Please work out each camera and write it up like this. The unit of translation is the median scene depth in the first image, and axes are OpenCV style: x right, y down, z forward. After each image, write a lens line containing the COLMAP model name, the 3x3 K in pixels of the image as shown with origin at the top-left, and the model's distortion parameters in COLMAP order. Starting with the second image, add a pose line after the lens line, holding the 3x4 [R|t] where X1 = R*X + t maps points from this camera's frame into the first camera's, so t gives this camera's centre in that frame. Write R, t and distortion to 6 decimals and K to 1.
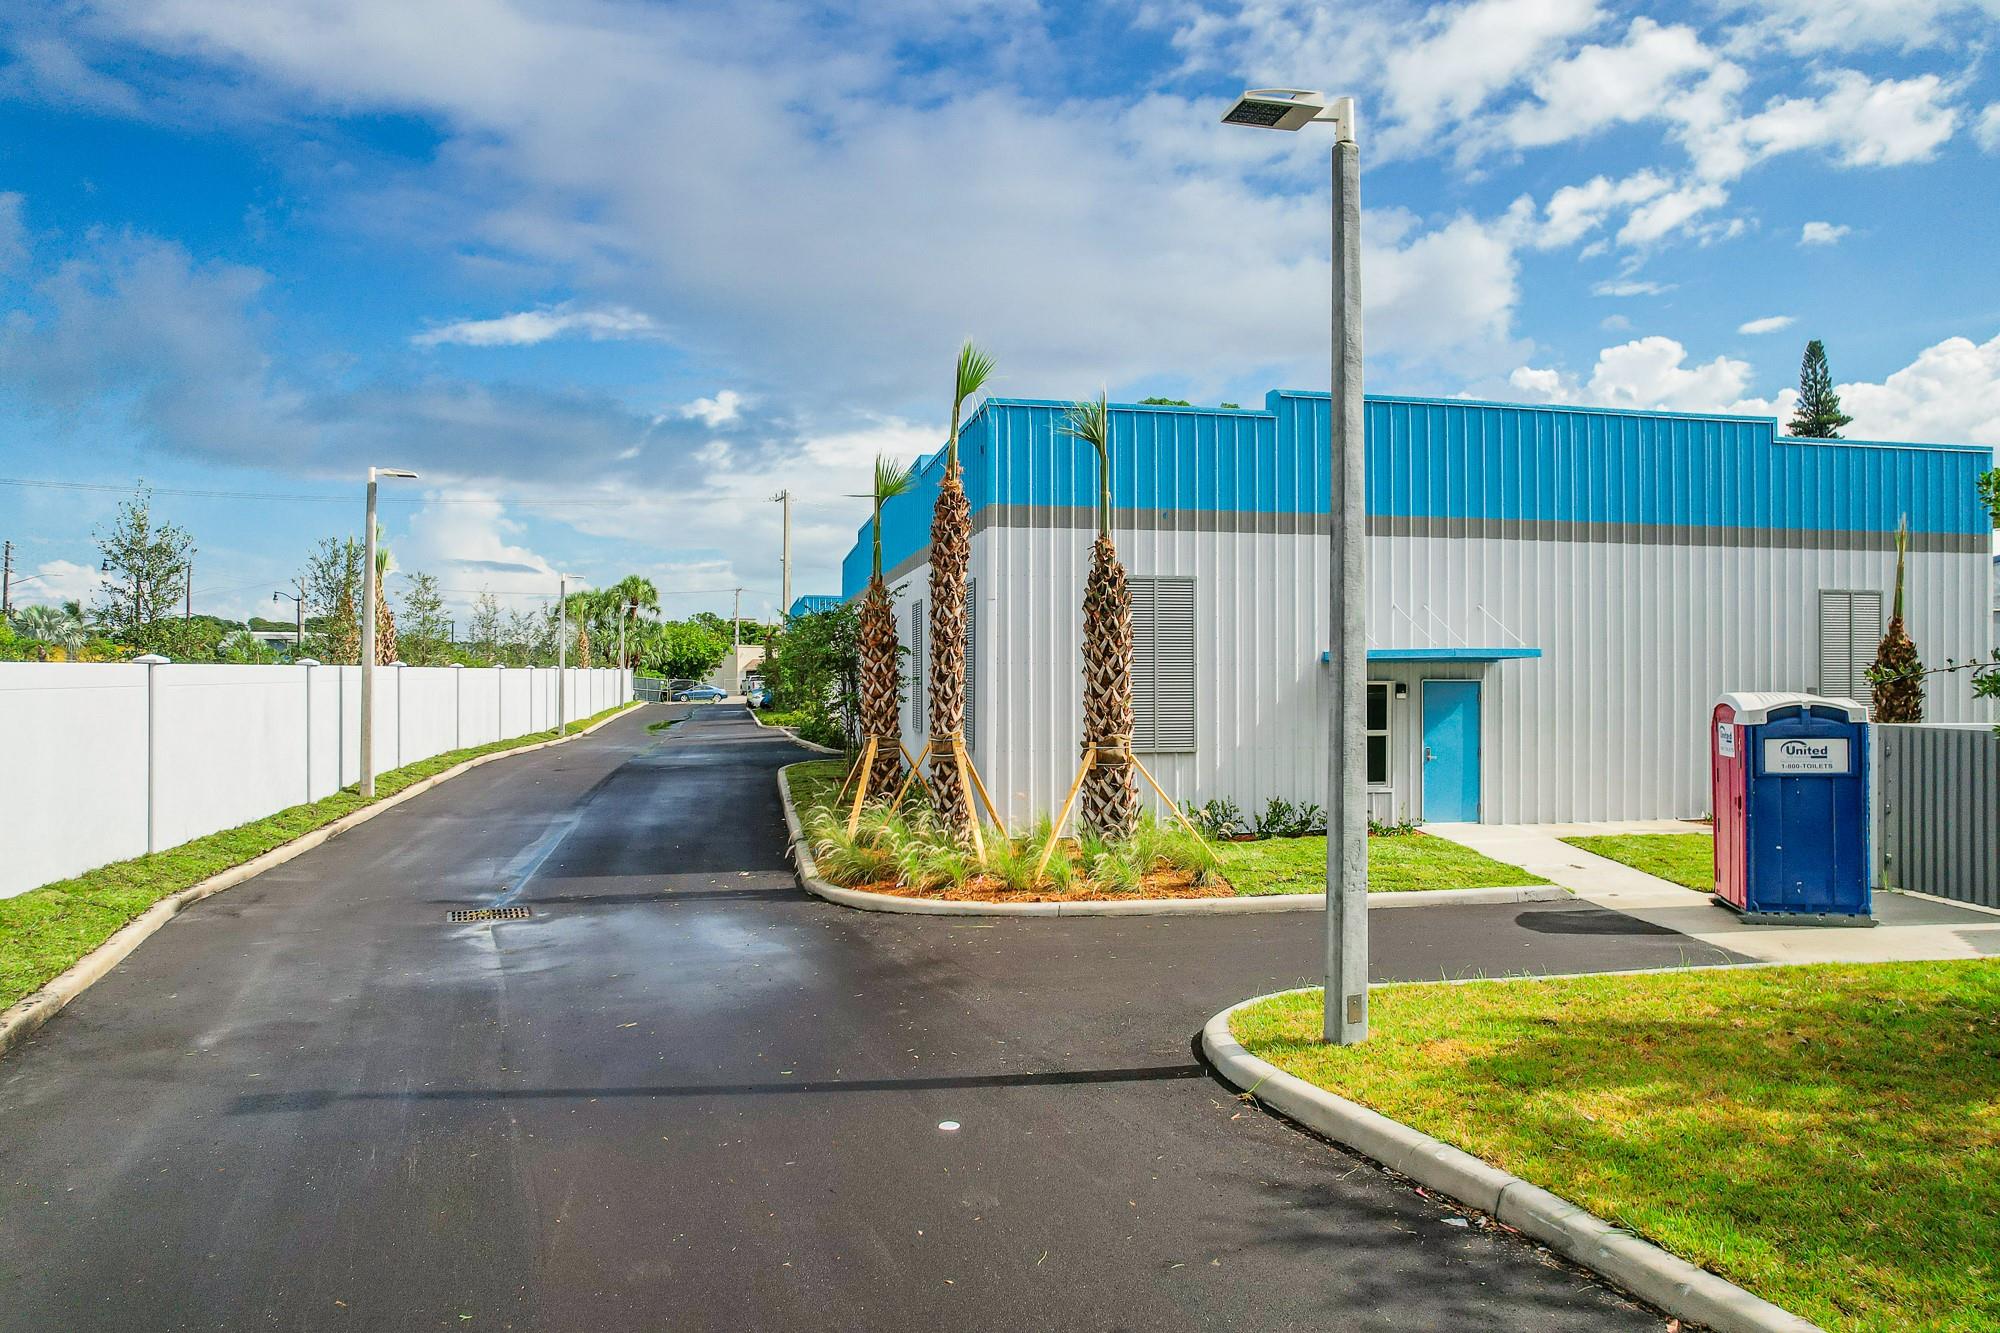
lens RADIAL K [[1285.6, 0, 970.0], [0, 1285.6, 625.8], [0, 0, 1]] dist [-0.087786, 0.081521]
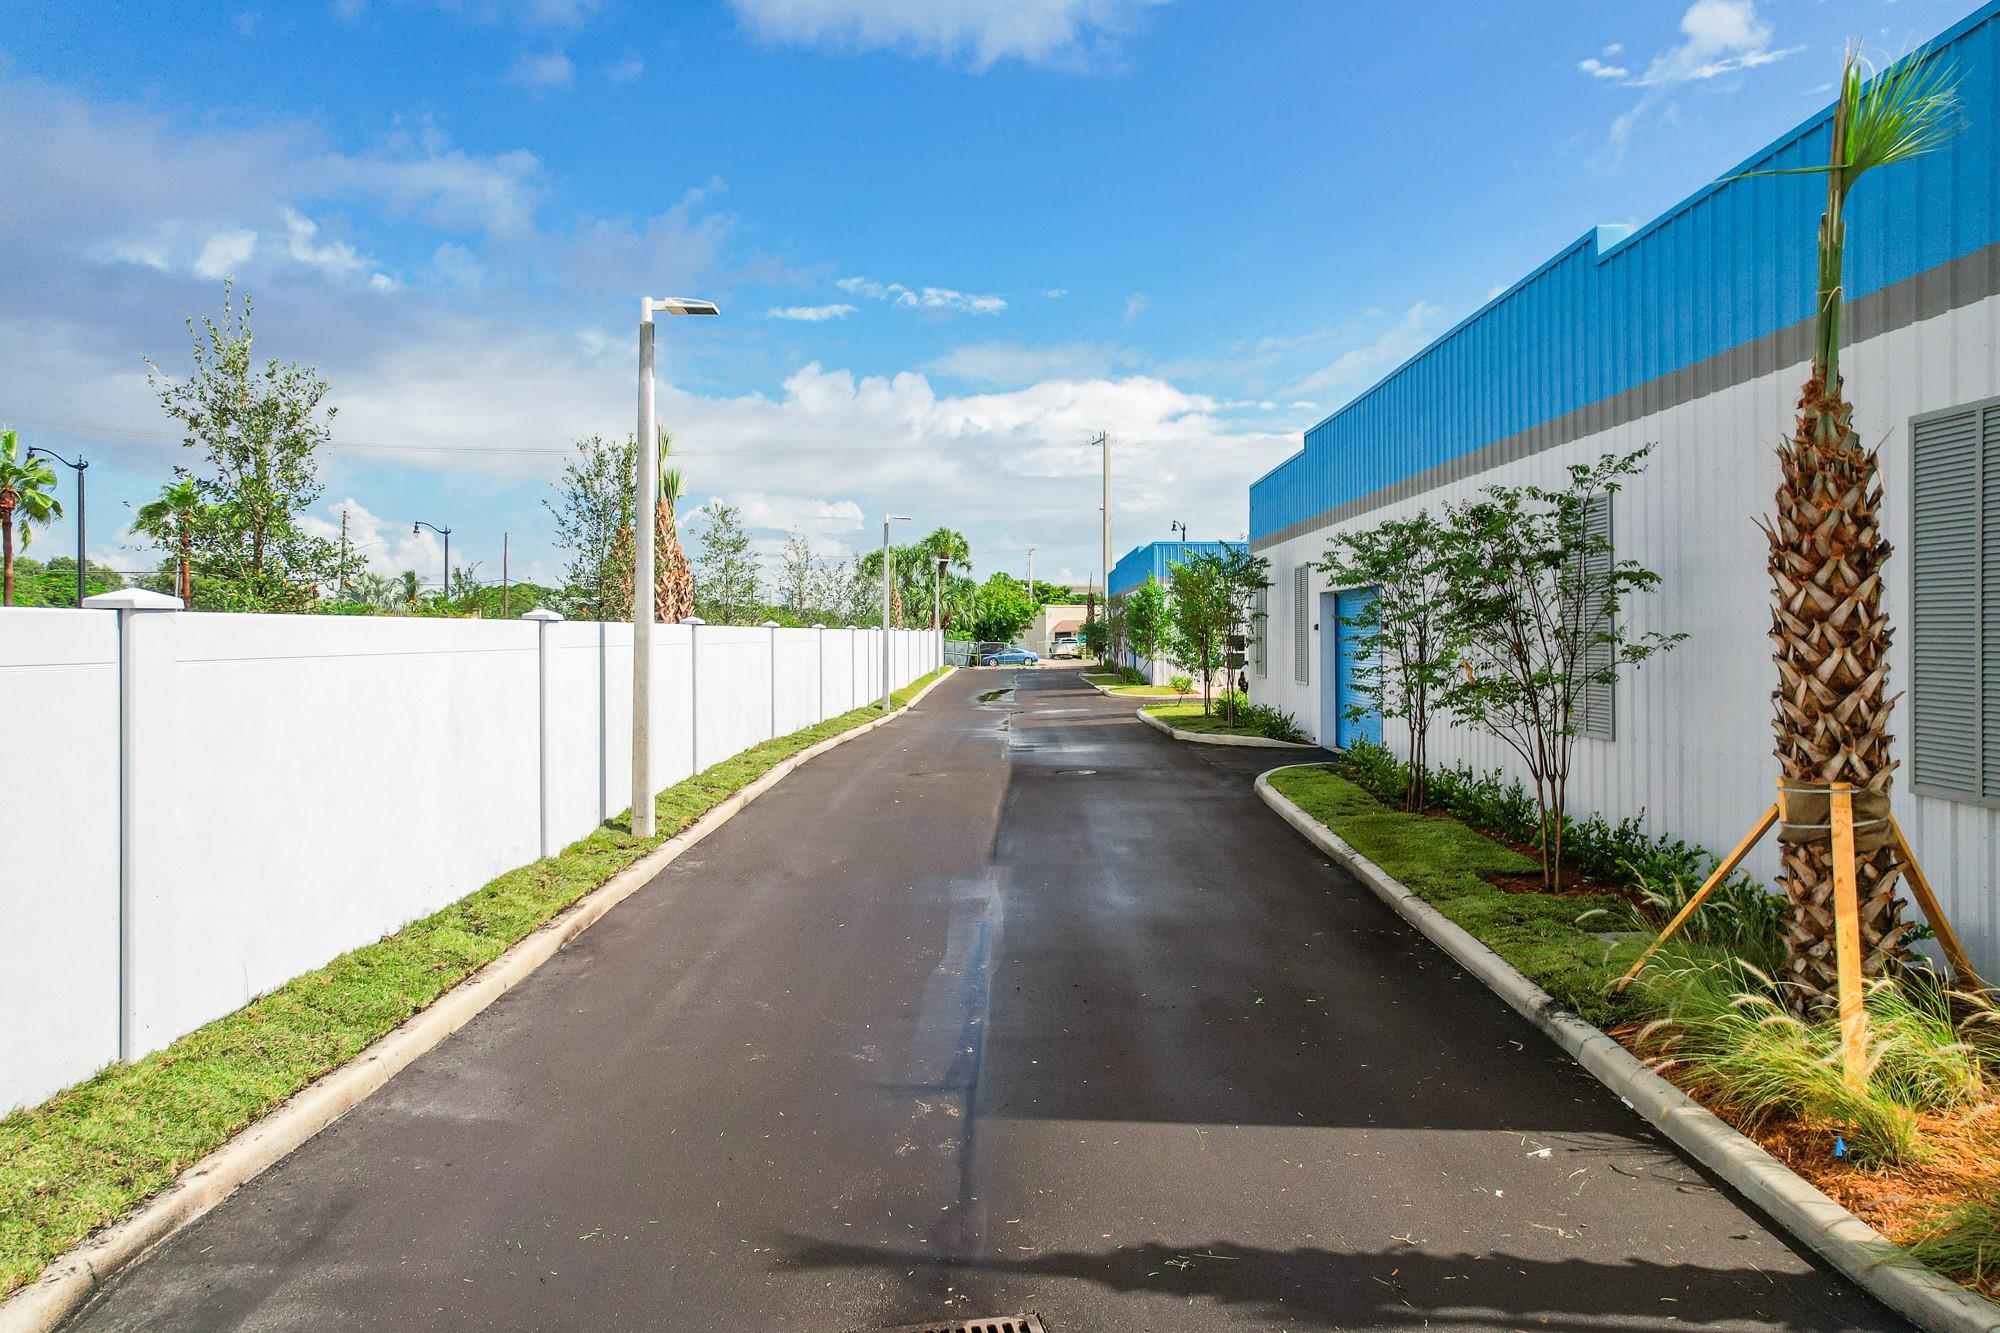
lens RADIAL K [[1285.6, 0, 970.0], [0, 1285.6, 625.8], [0, 0, 1]] dist [-0.087786, 0.081521]
pose [[0.976334, -0.003669, -0.216236, -0.187323], [0.010059, 0.999544, 0.028456, 0.017616], [0.216033, -0.029958, 0.975926, 0.431620]]
